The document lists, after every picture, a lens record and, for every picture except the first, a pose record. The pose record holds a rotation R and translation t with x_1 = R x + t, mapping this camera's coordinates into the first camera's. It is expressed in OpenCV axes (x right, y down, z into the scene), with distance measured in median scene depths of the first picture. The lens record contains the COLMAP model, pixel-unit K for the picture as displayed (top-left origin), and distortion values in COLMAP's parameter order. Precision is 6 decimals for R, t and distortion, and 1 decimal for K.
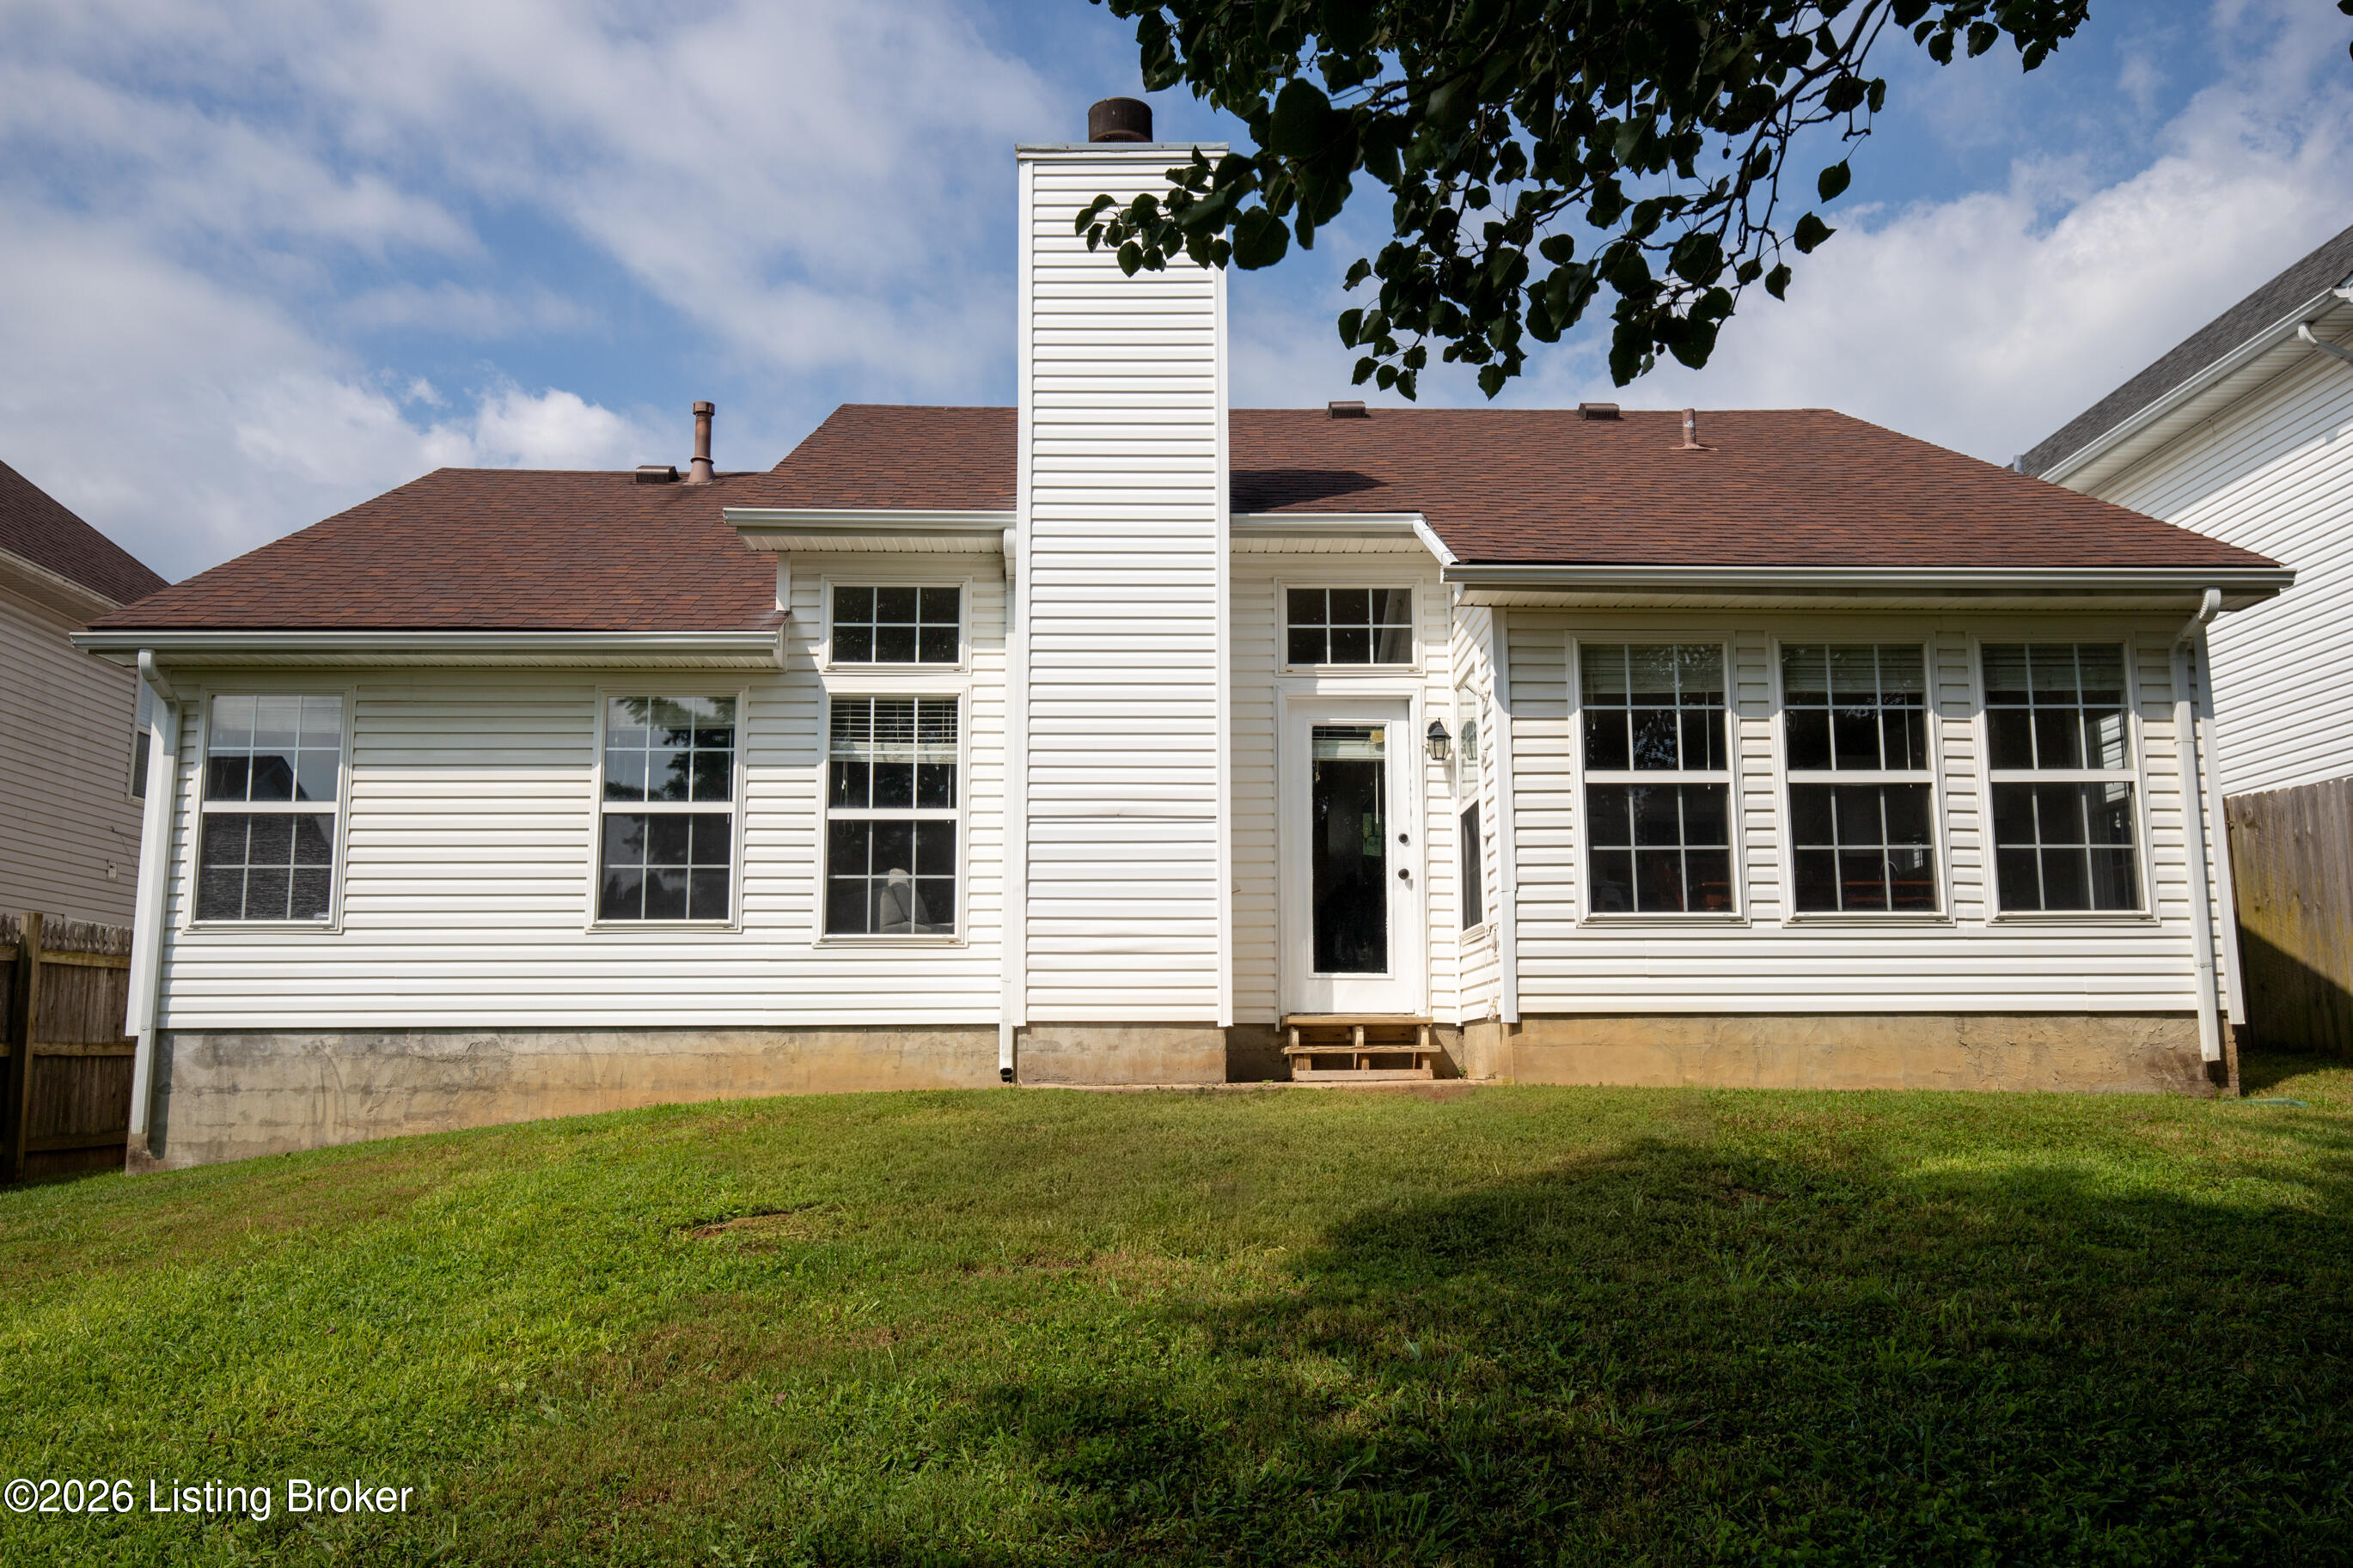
lens RADIAL K [[1859.5, 0, 1174.7], [0, 1859.5, 781.2], [0, 0, 1]] dist [0.012293, 0.010530]
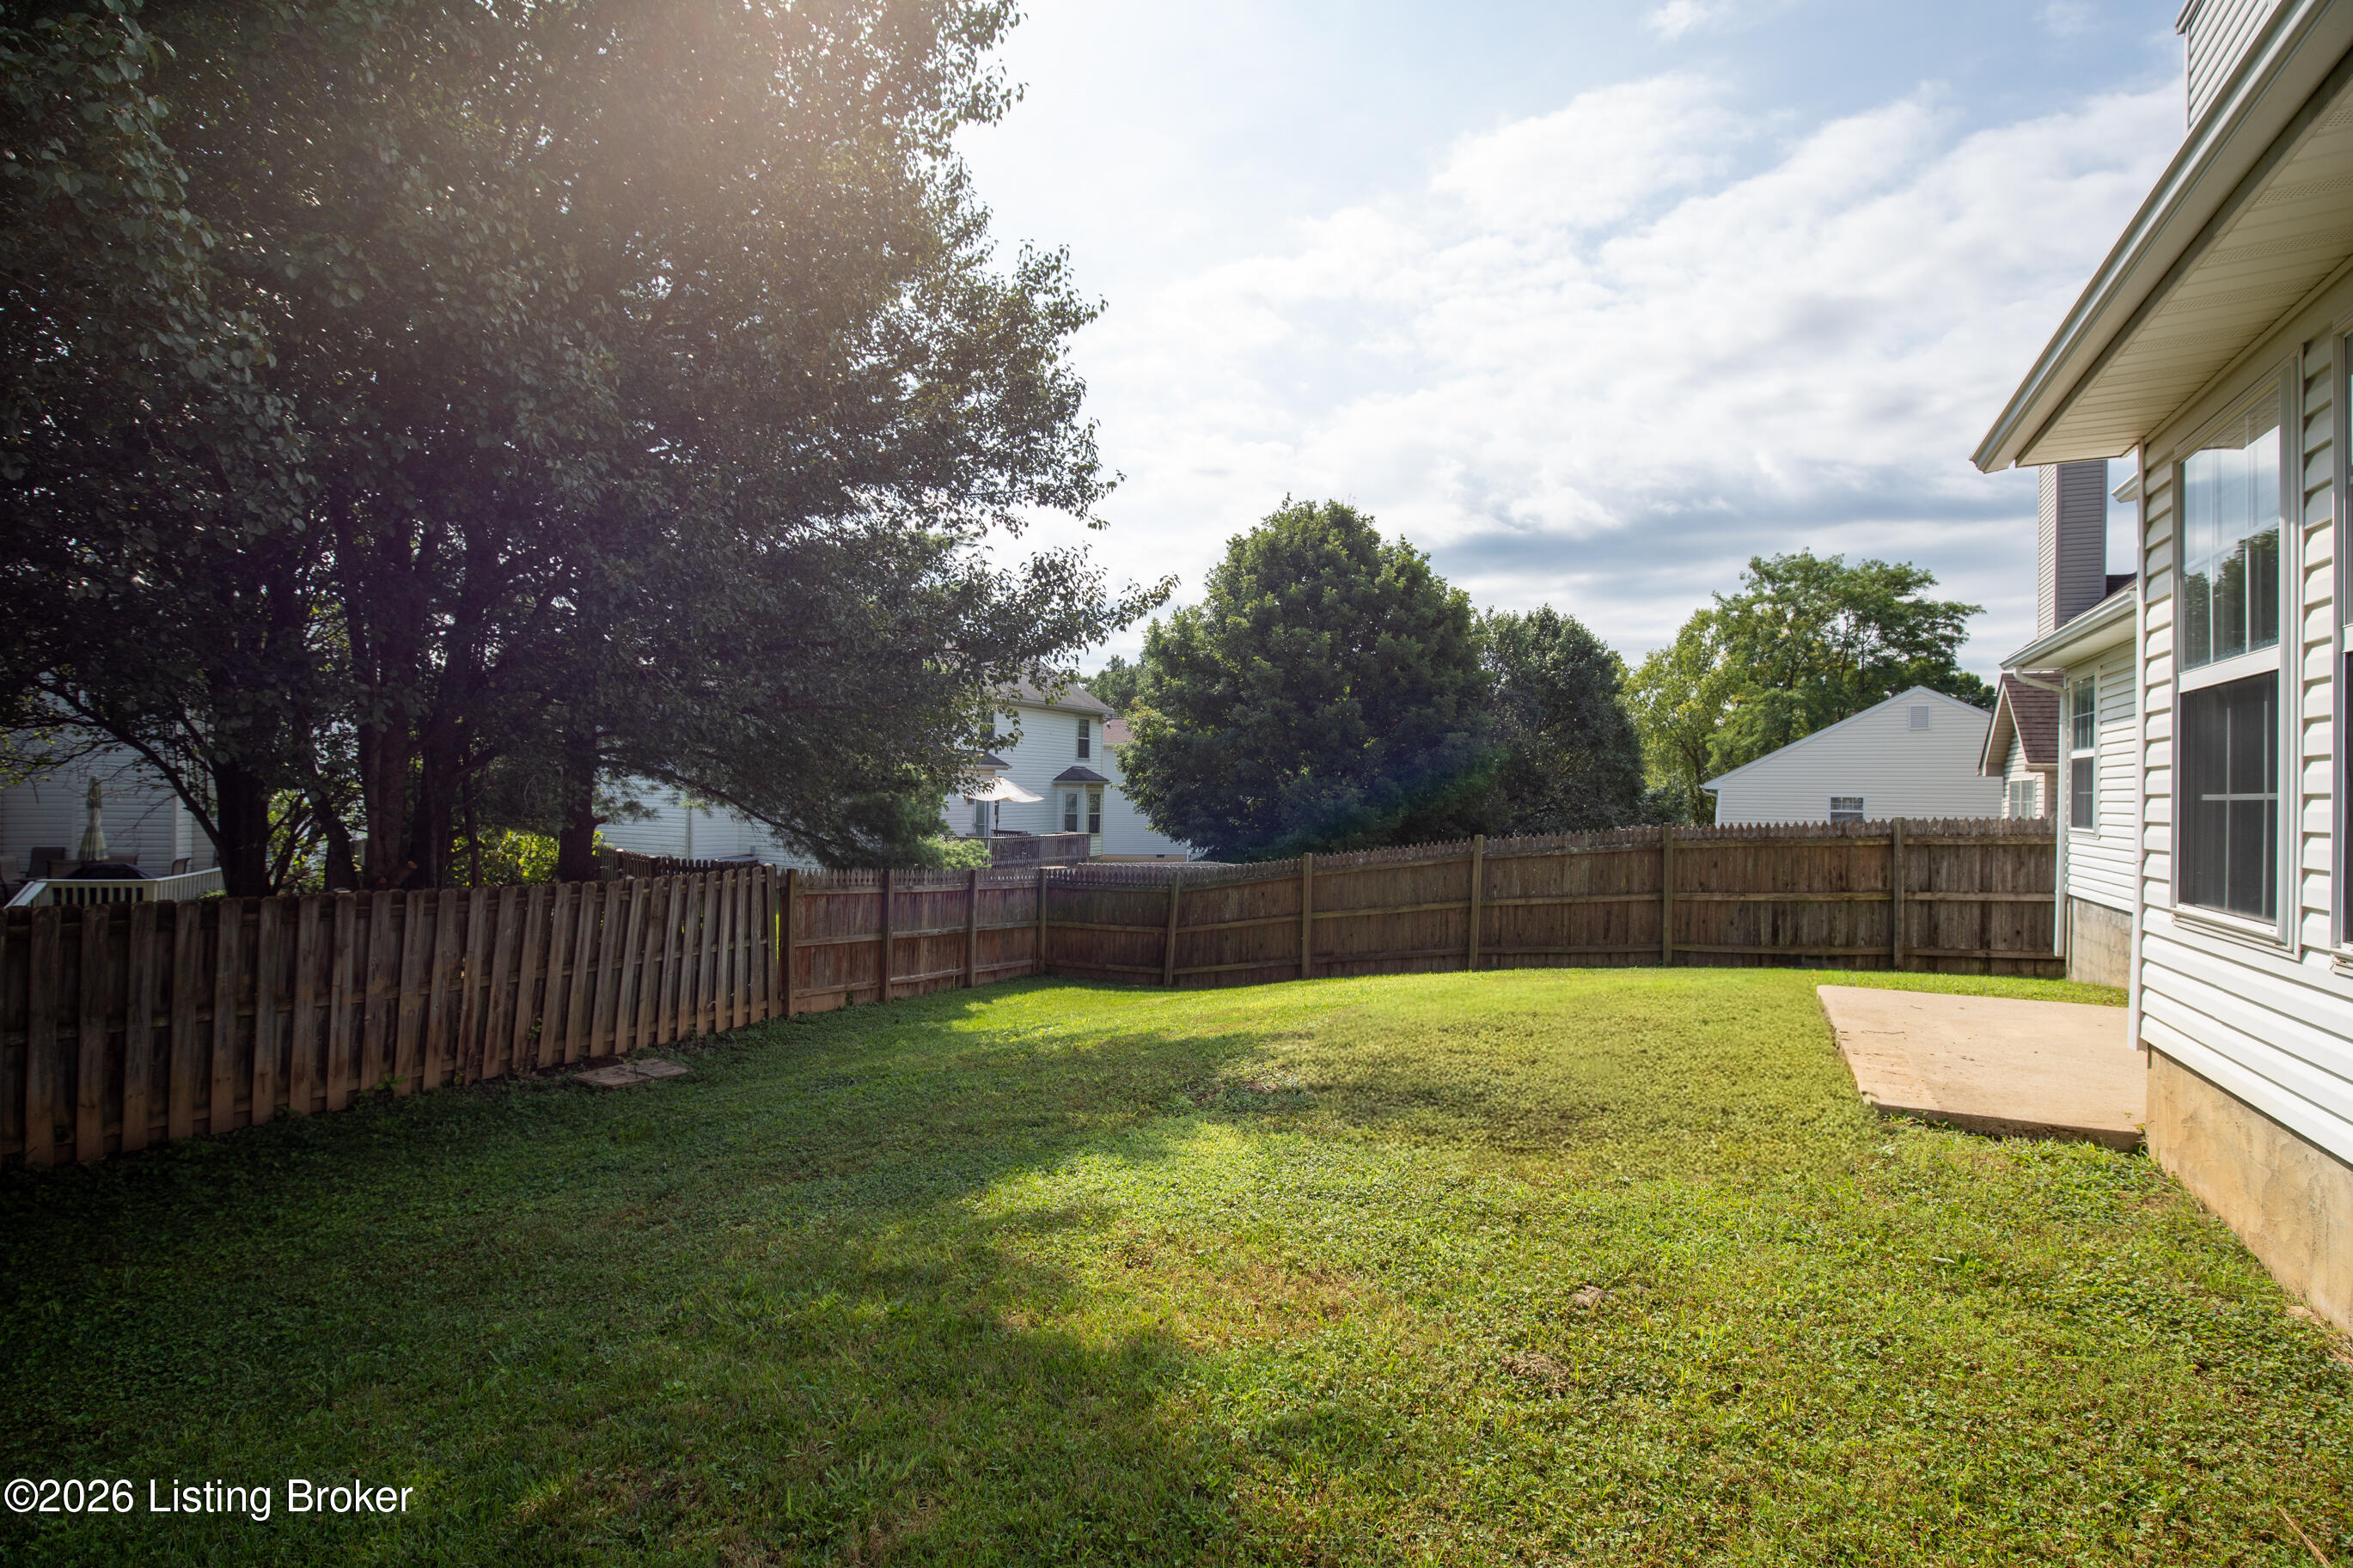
lens RADIAL K [[1032.6, 0, 1176.5], [0, 1032.6, 784.0], [0, 0, 1]] dist [-0.037088, 0.000464]
pose [[-0.502653, -0.008377, -0.864447, 0.598900], [0.123222, 0.989049, -0.081235, 0.013656], [0.855661, -0.147352, -0.496116, 0.787839]]
